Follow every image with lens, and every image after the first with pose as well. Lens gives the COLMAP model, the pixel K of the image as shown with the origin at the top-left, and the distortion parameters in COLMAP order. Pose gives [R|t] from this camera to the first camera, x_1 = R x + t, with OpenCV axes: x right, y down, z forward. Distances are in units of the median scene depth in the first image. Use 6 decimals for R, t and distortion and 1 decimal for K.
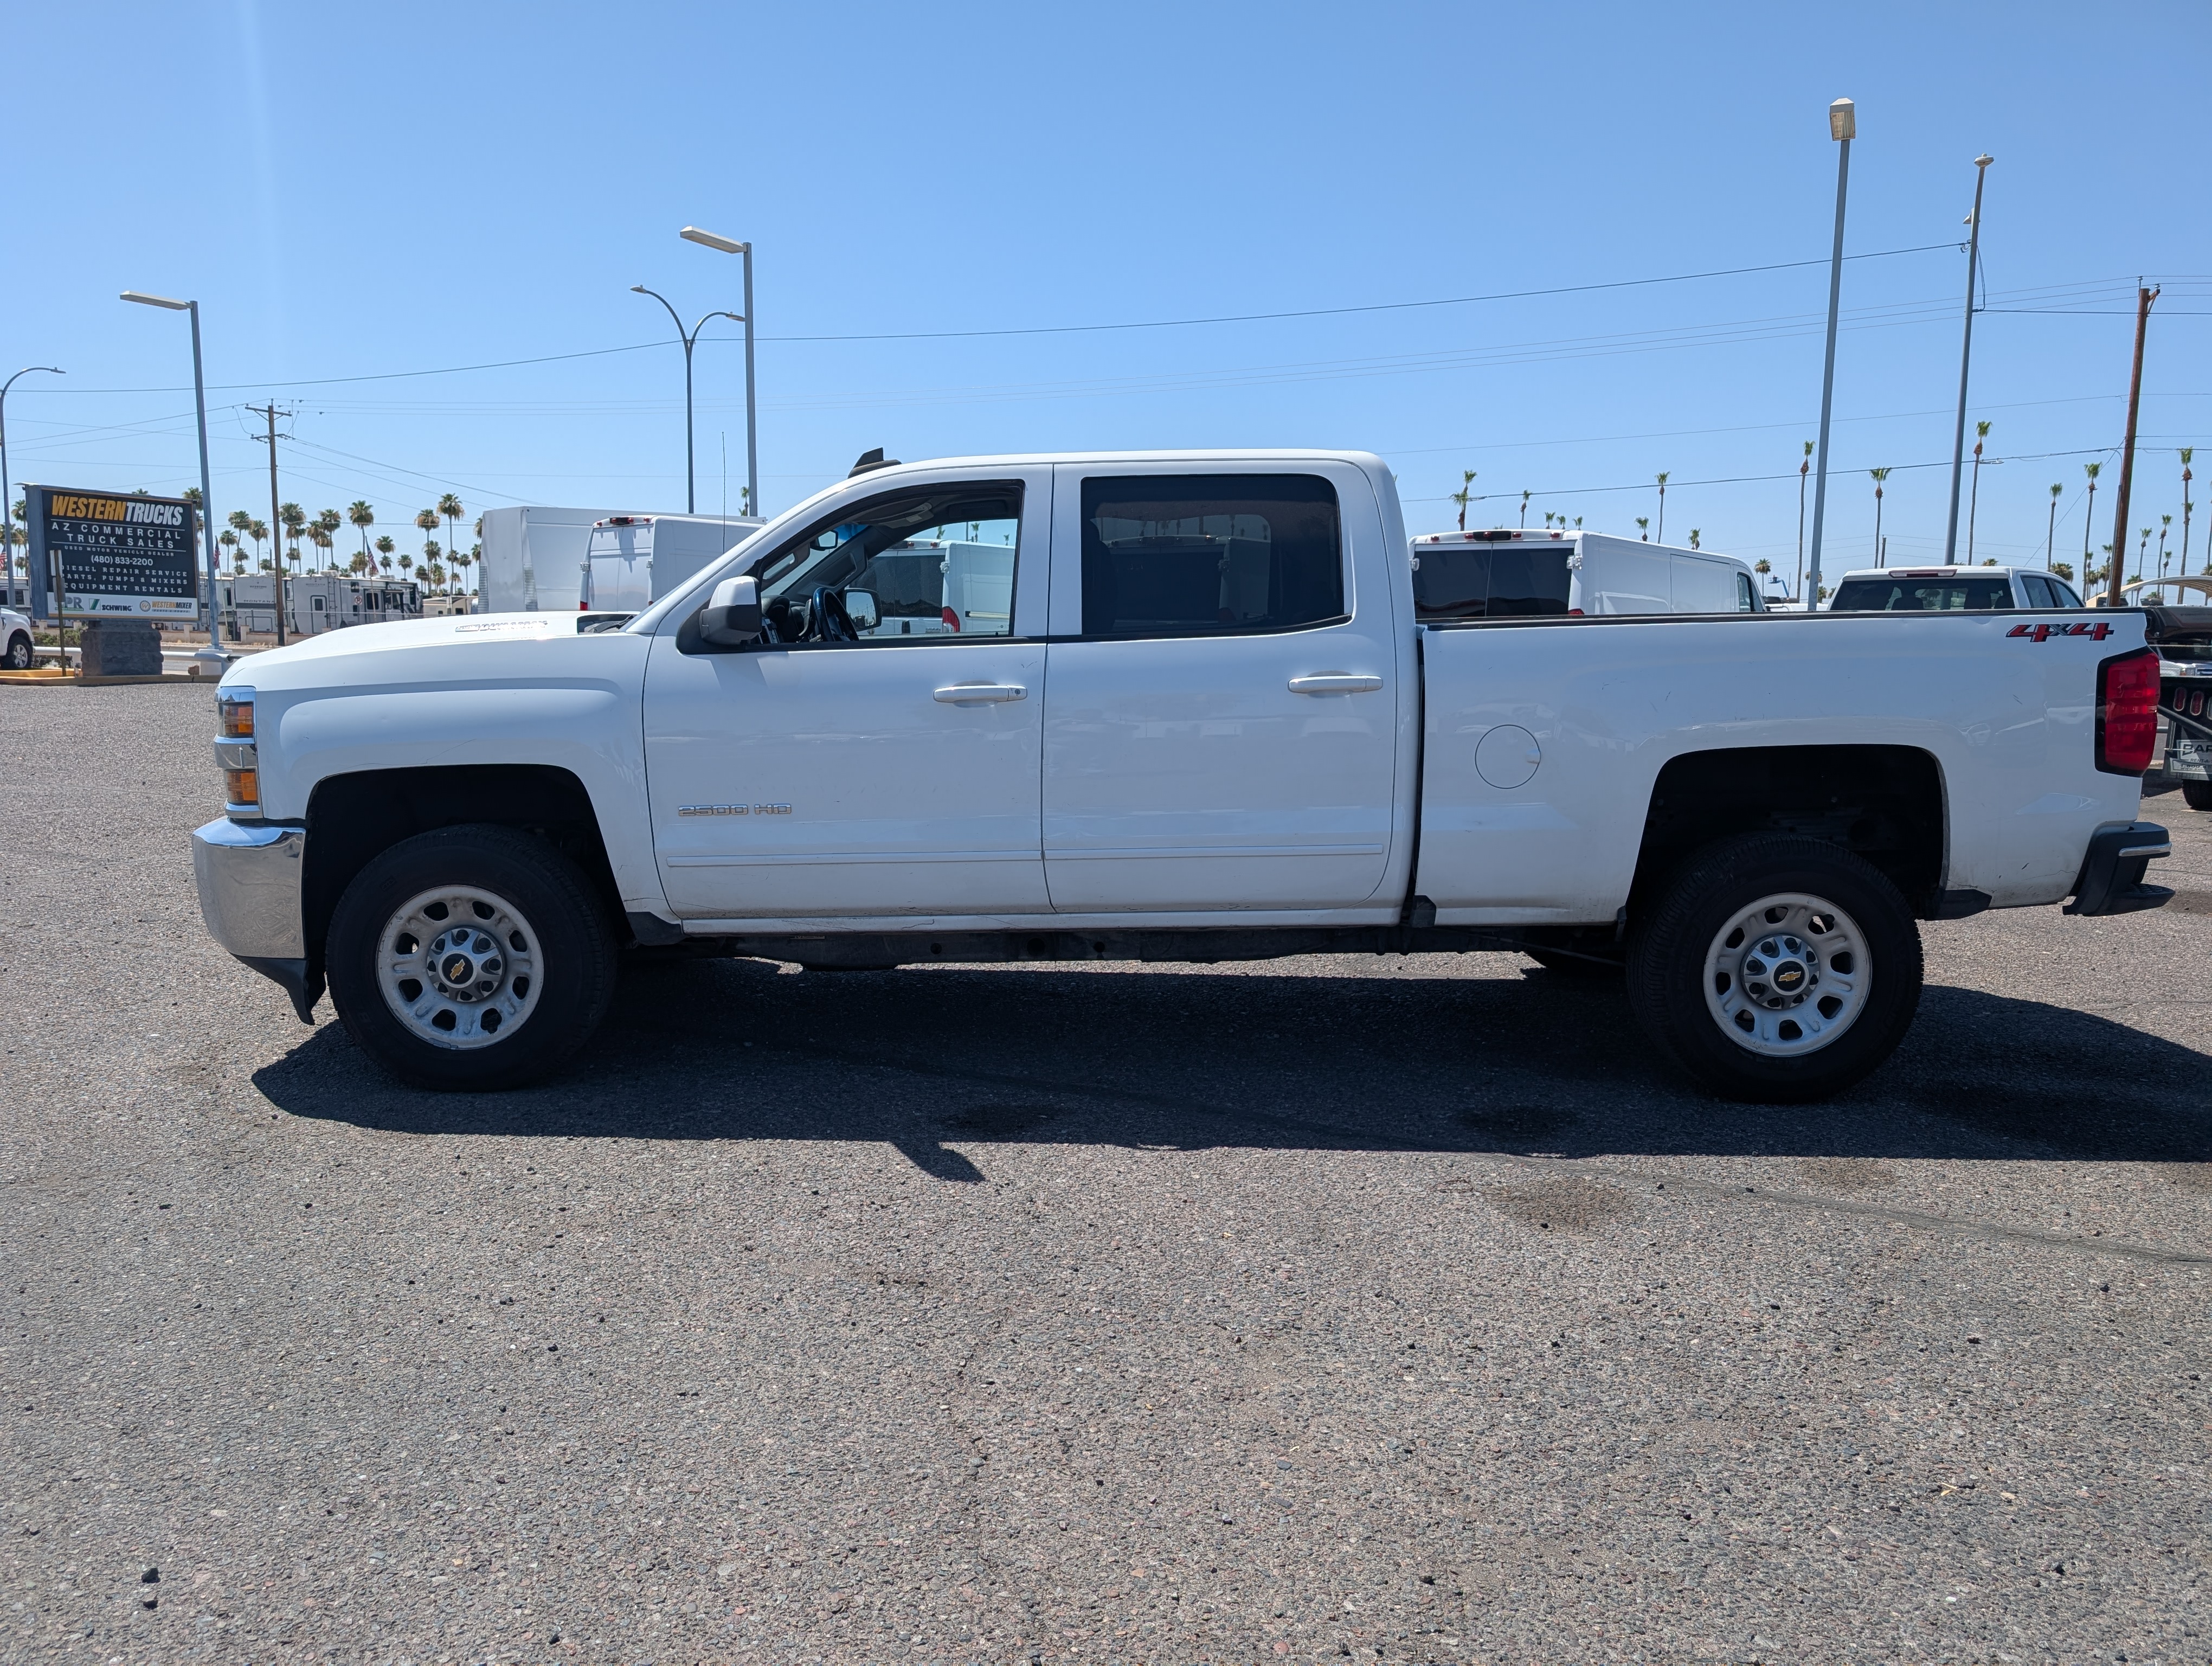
lens RADIAL K [[1594.2, 0, 1106.4], [0, 1594.2, 842.1], [0, 0, 1]] dist [0.031587, -0.037865]
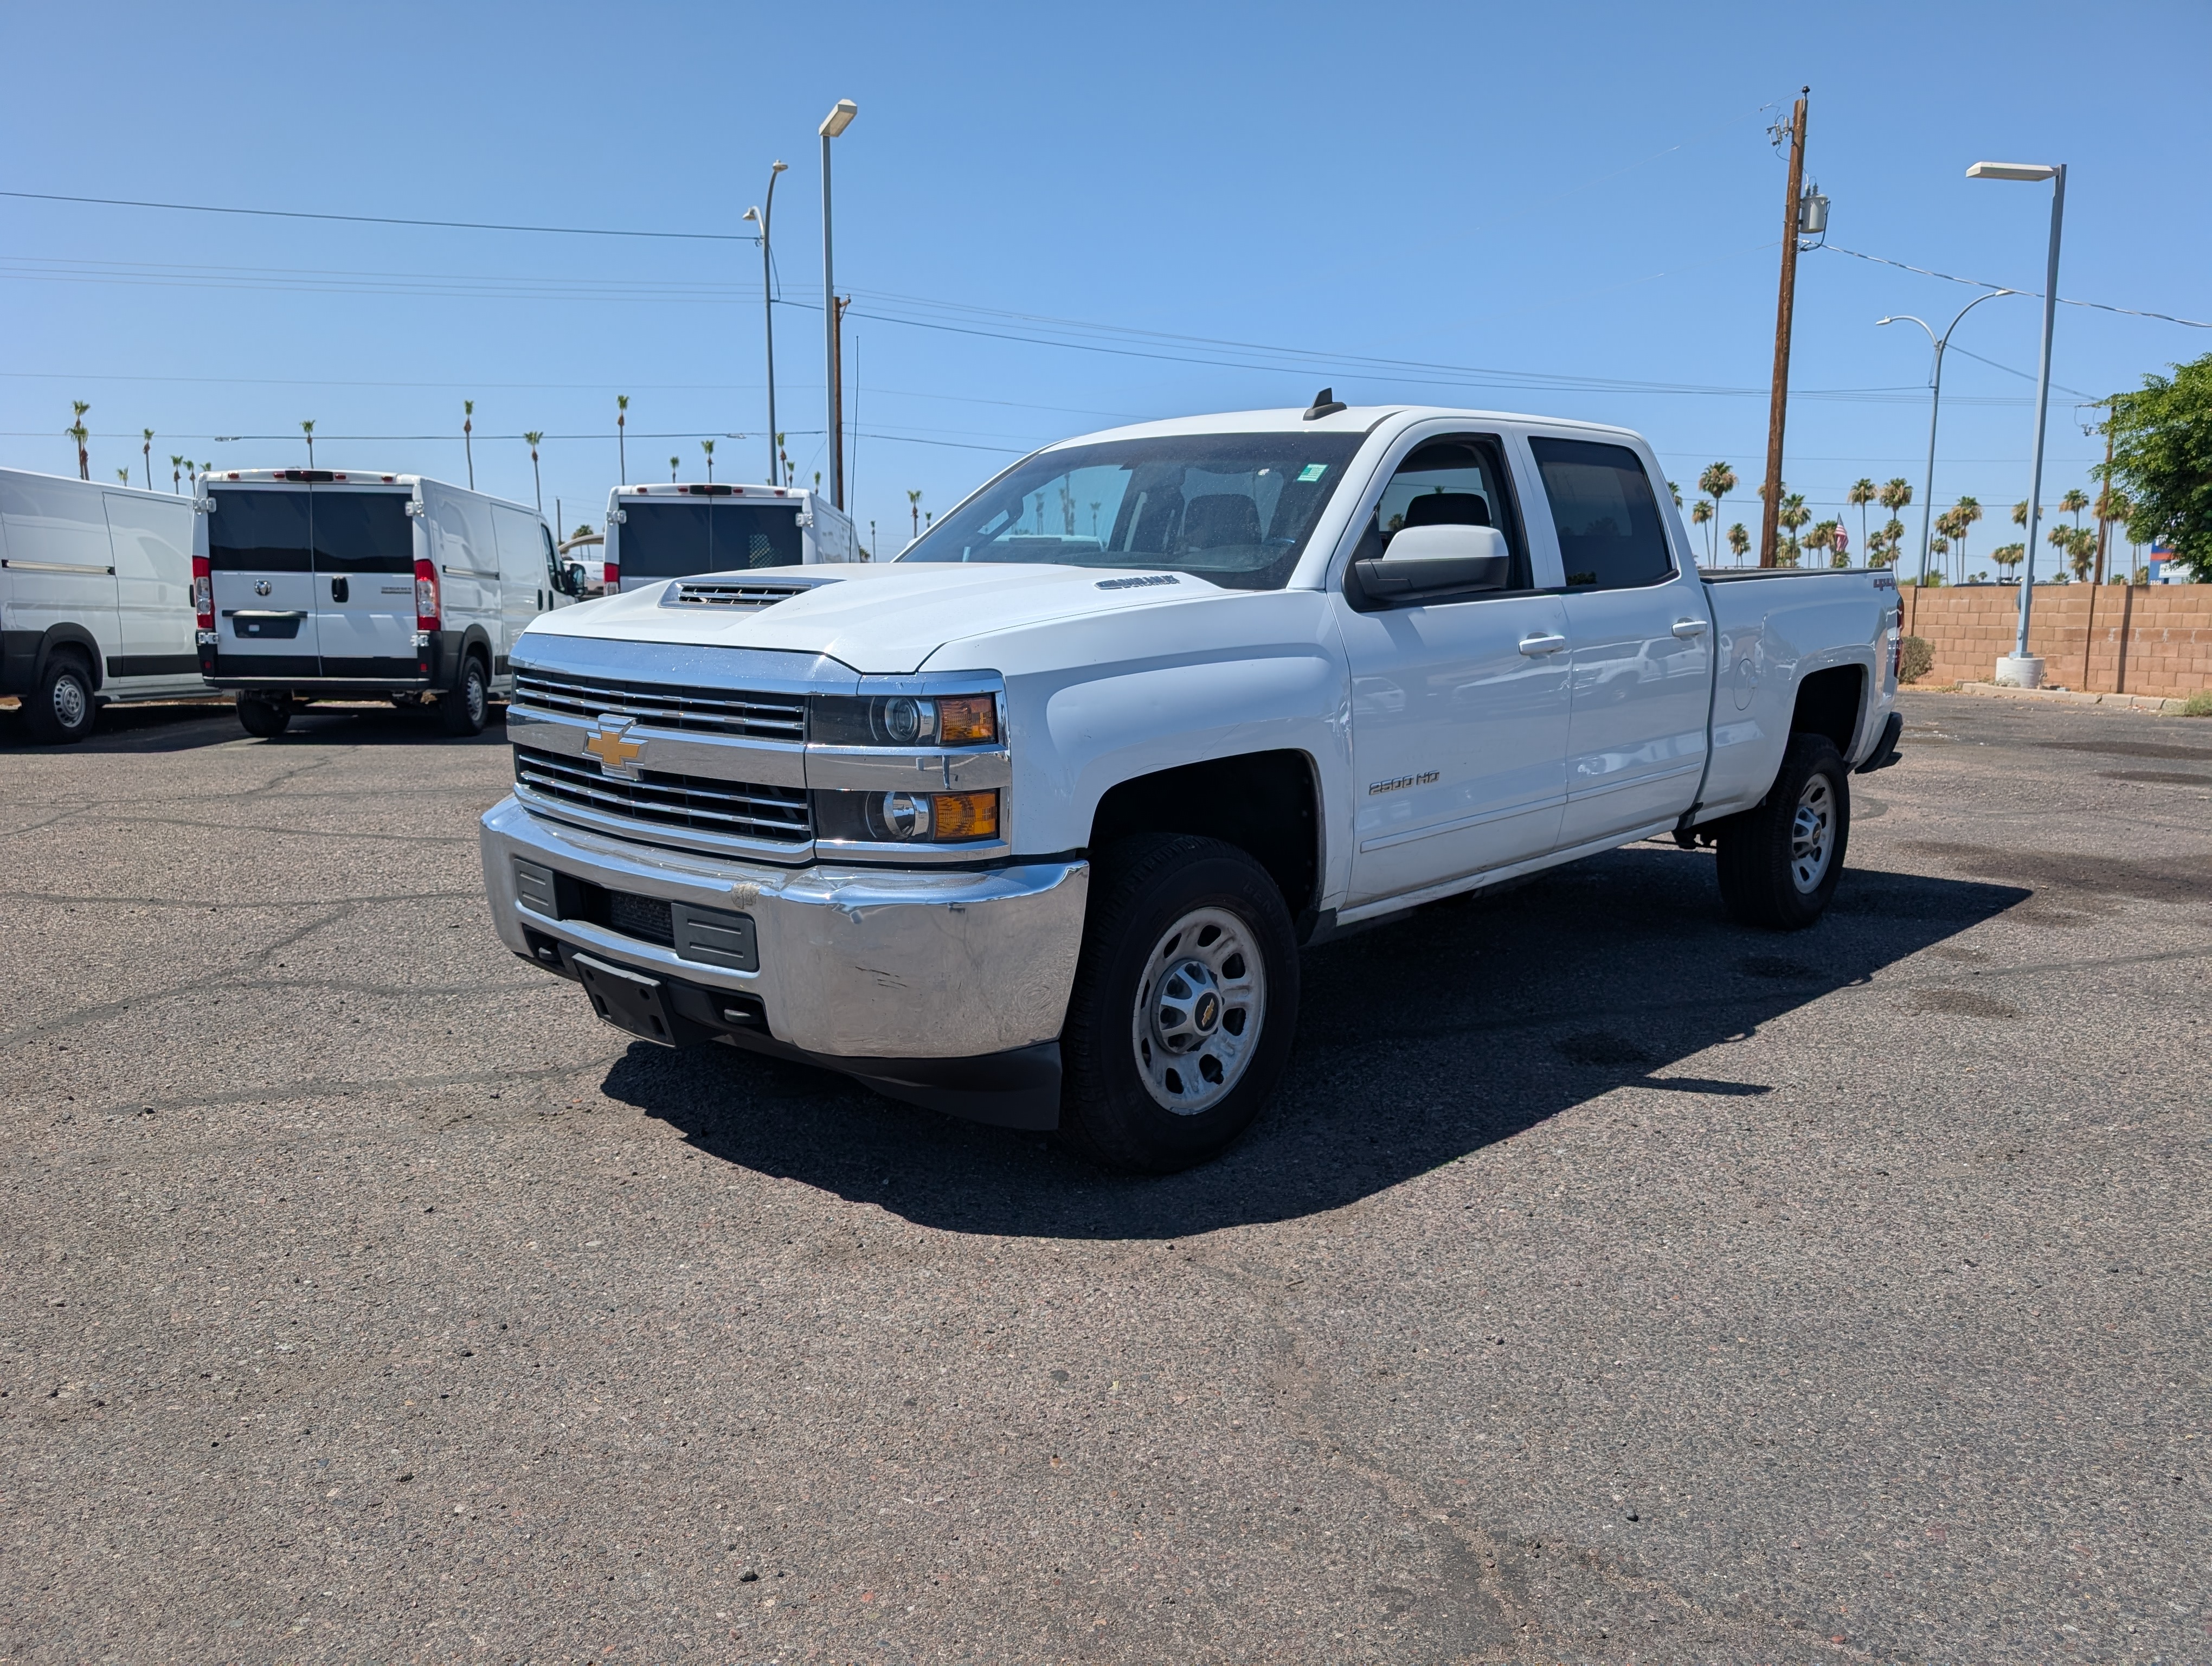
lens RADIAL K [[1594.2, 0, 1080.7], [0, 1594.2, 861.3], [0, 0, 1]] dist [0.031587, -0.037865]
pose [[0.695796, -0.126082, 0.707087, -0.985989], [0.097464, 0.991940, 0.080967, -0.065613], [-0.711596, 0.012579, 0.702476, 0.473598]]
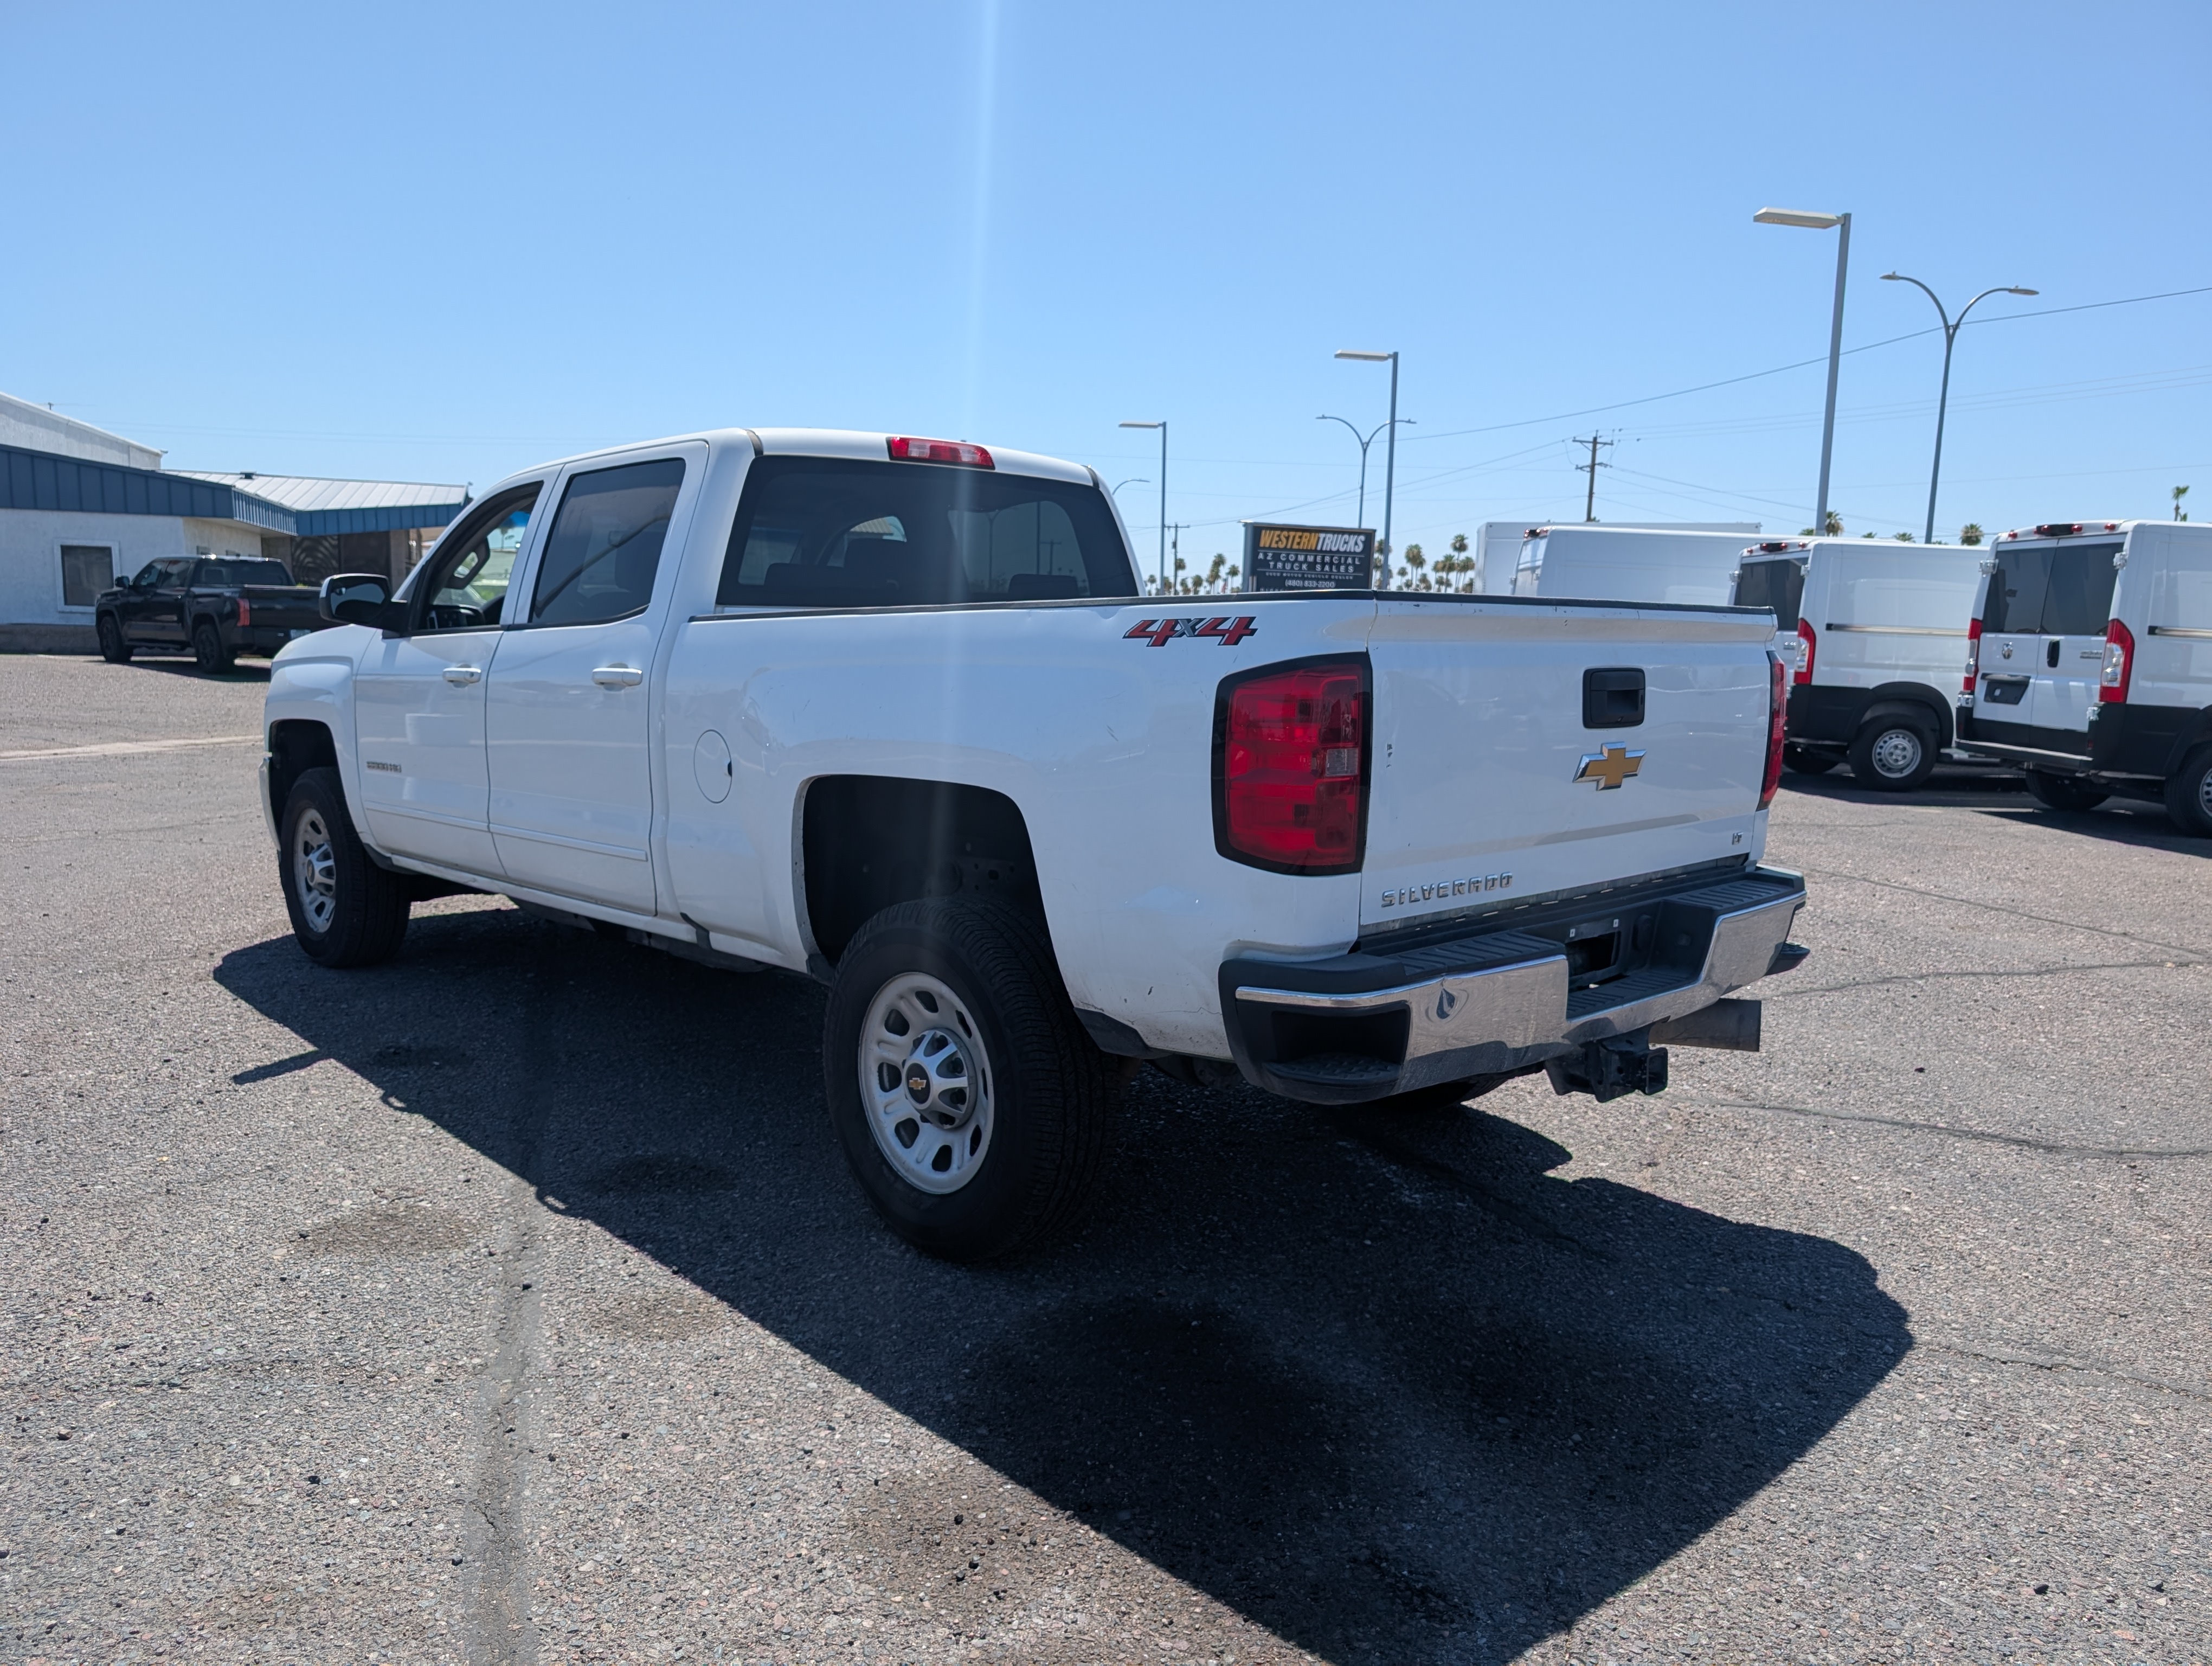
lens RADIAL K [[1594.2, 0, 1108.0], [0, 1594.2, 875.9], [0, 0, 1]] dist [0.031587, -0.037865]
pose [[0.688835, 0.114718, -0.715783, 1.006639], [-0.108037, 0.992618, 0.055117, -0.064459], [0.716822, 0.039365, 0.696144, 0.528186]]
